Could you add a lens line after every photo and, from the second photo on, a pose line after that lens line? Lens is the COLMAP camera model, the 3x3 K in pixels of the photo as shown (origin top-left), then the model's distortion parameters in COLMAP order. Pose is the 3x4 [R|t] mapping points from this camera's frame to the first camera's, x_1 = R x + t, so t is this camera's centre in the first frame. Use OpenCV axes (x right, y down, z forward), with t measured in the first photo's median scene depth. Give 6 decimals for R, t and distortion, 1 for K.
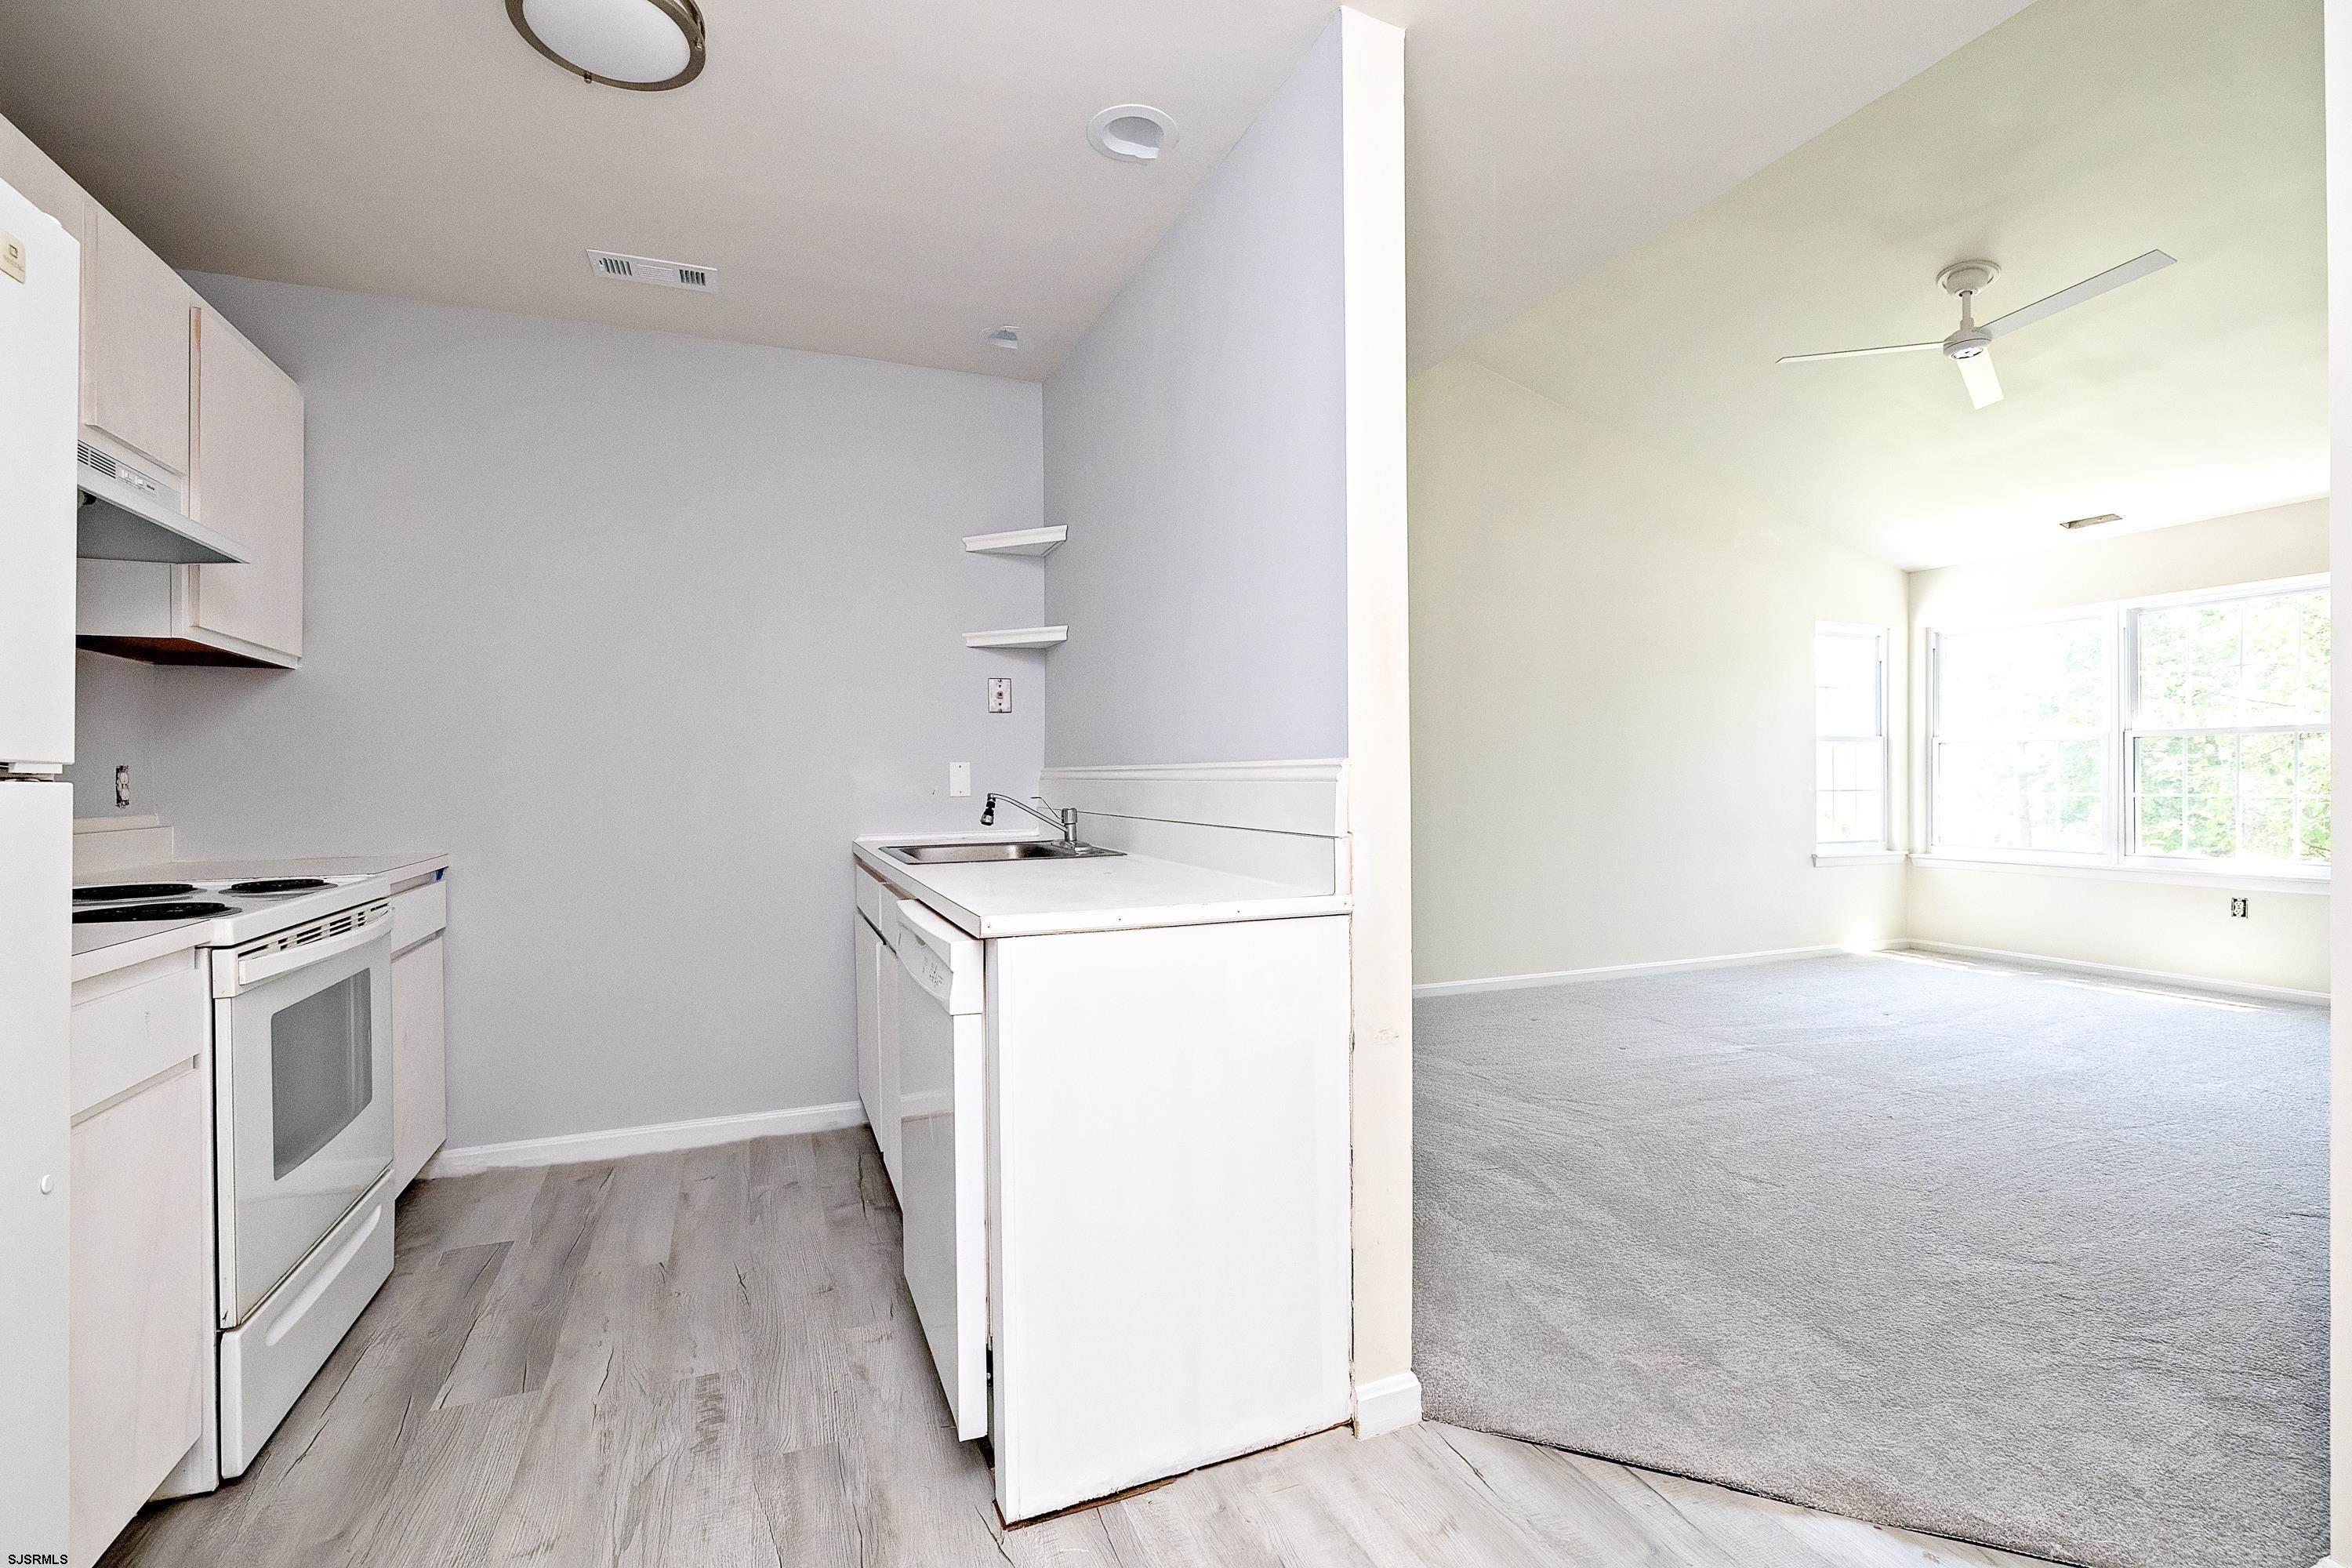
lens RADIAL K [[1059.0, 0, 1139.1], [0, 1059.0, 784.3], [0, 0, 1]] dist [0.001077, 0.000197]
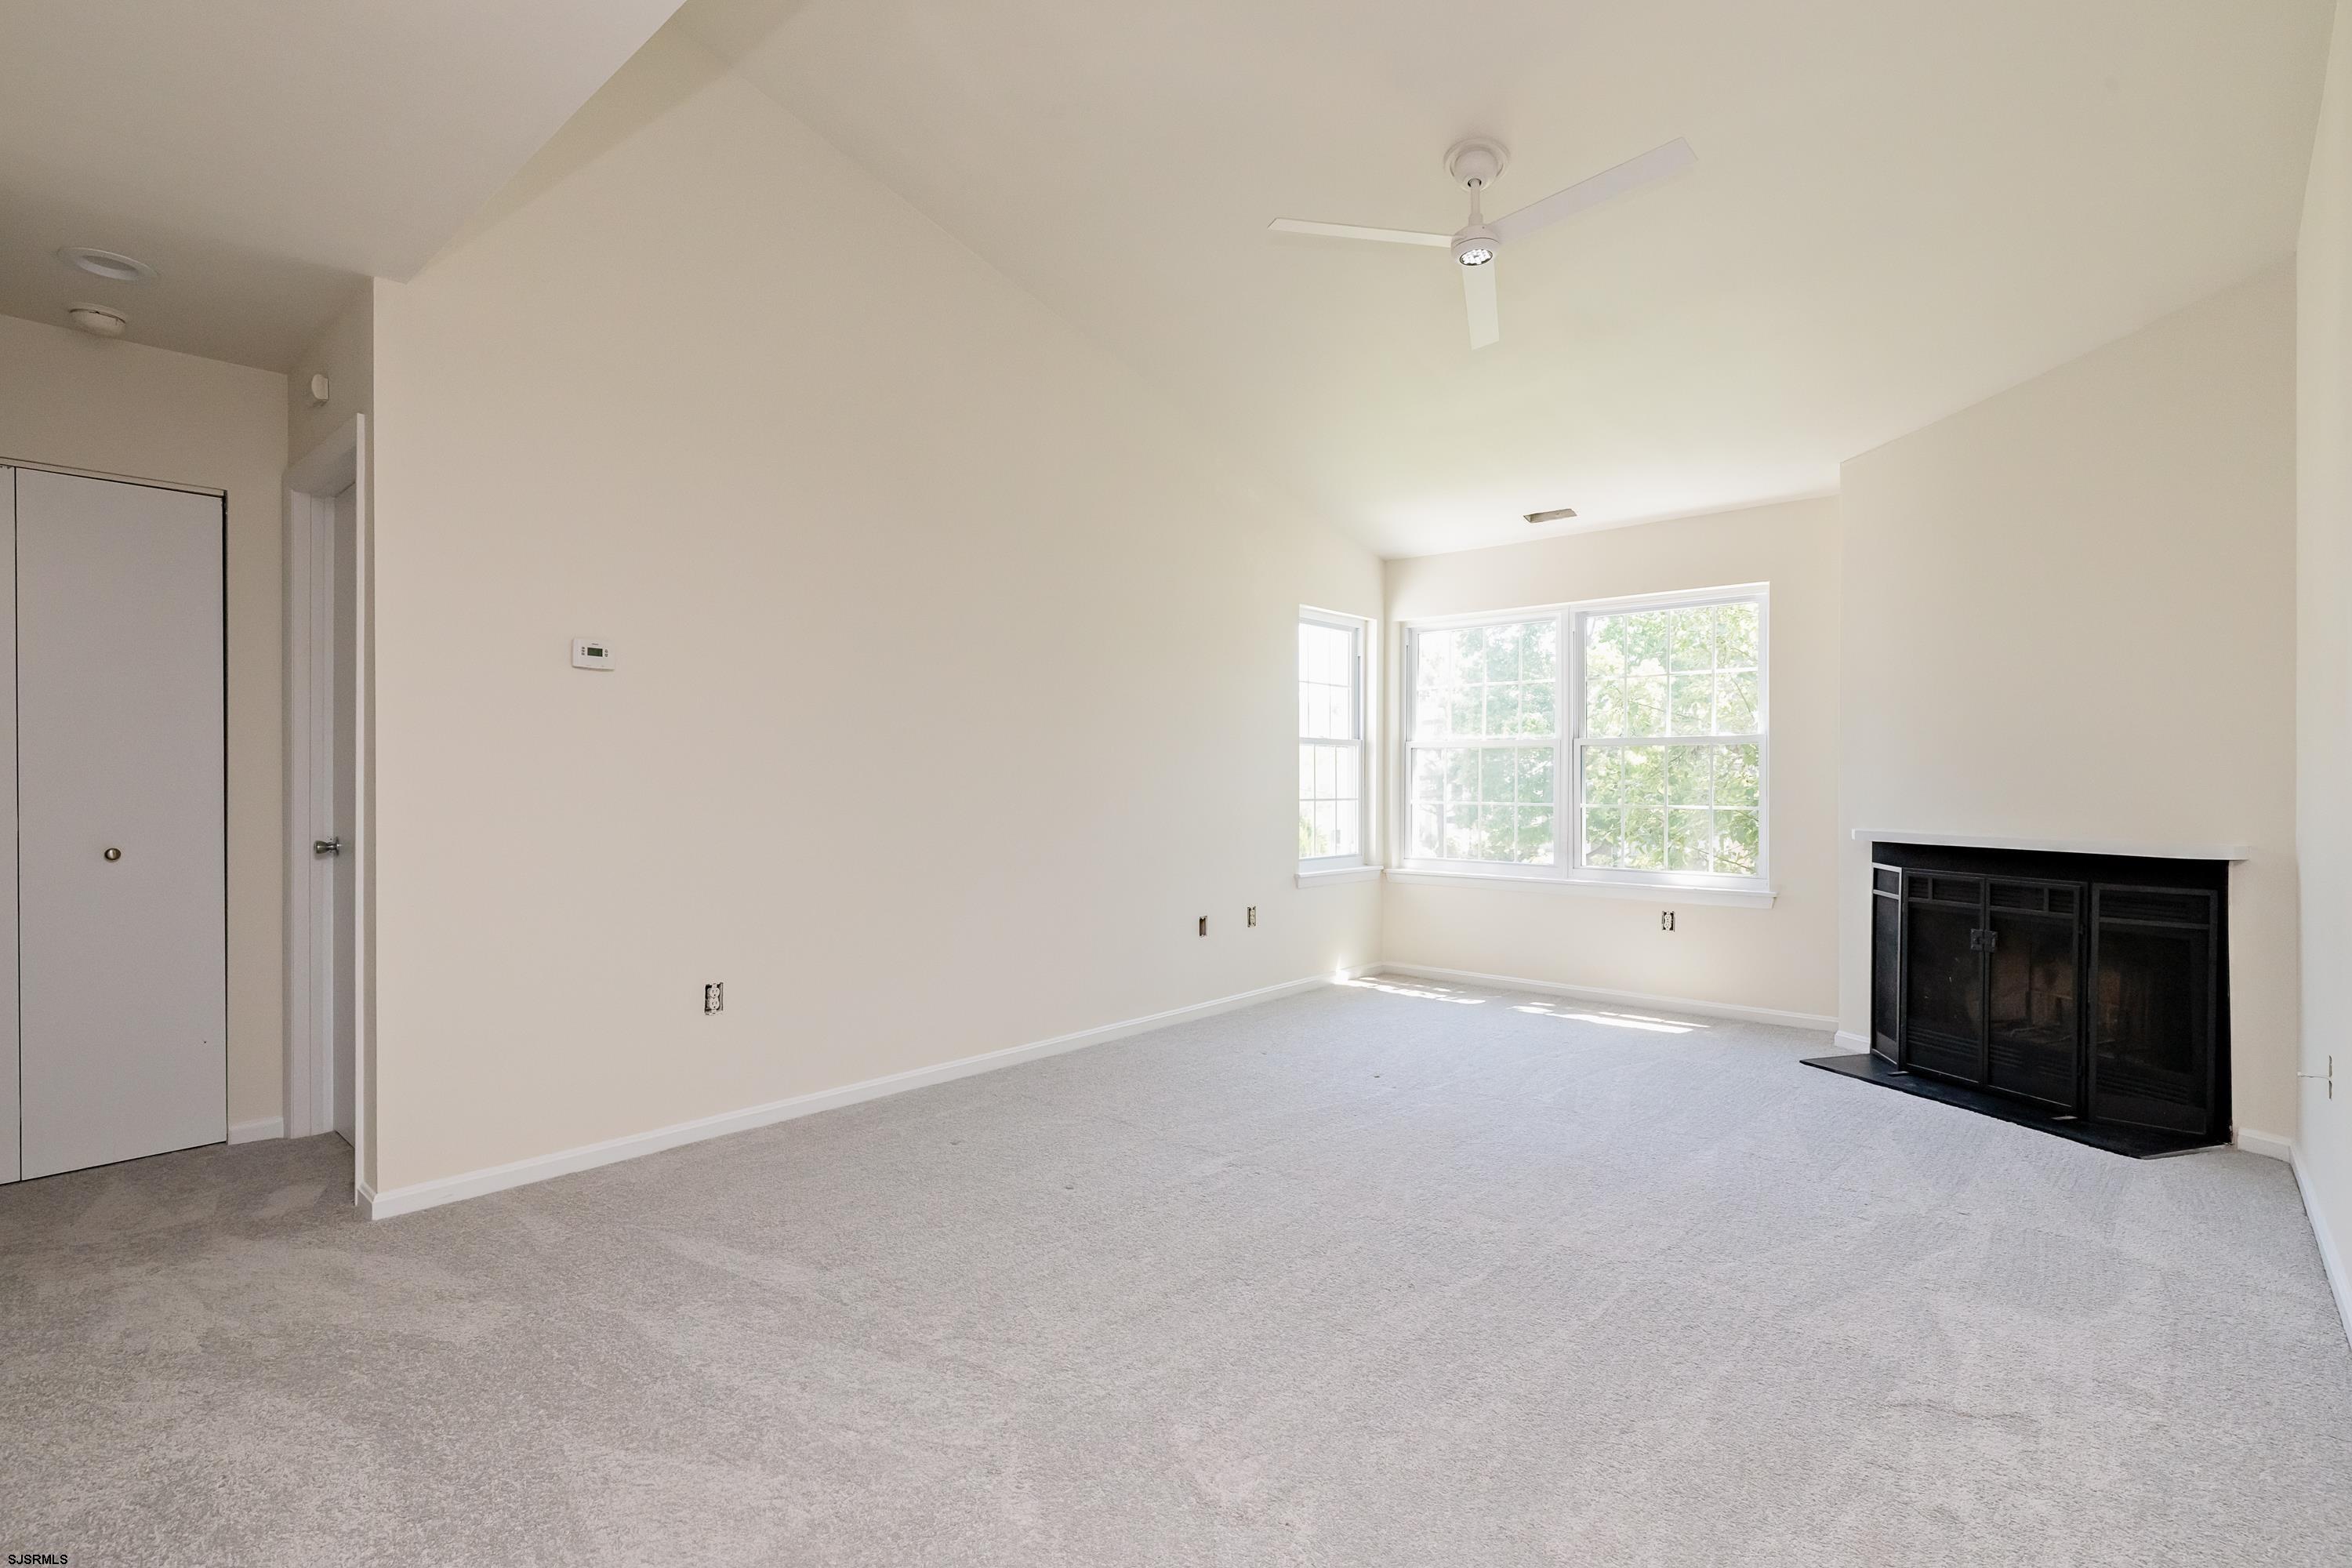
lens RADIAL K [[1123.4, 0, 1117.0], [0, 1123.4, 772.6], [0, 0, 1]] dist [-0.004684, 0.003079]
pose [[0.912597, 0.009254, 0.408755, 0.131442], [-0.007009, 0.999951, -0.006989, -0.009143], [-0.408800, 0.003514, 0.912617, 0.230457]]
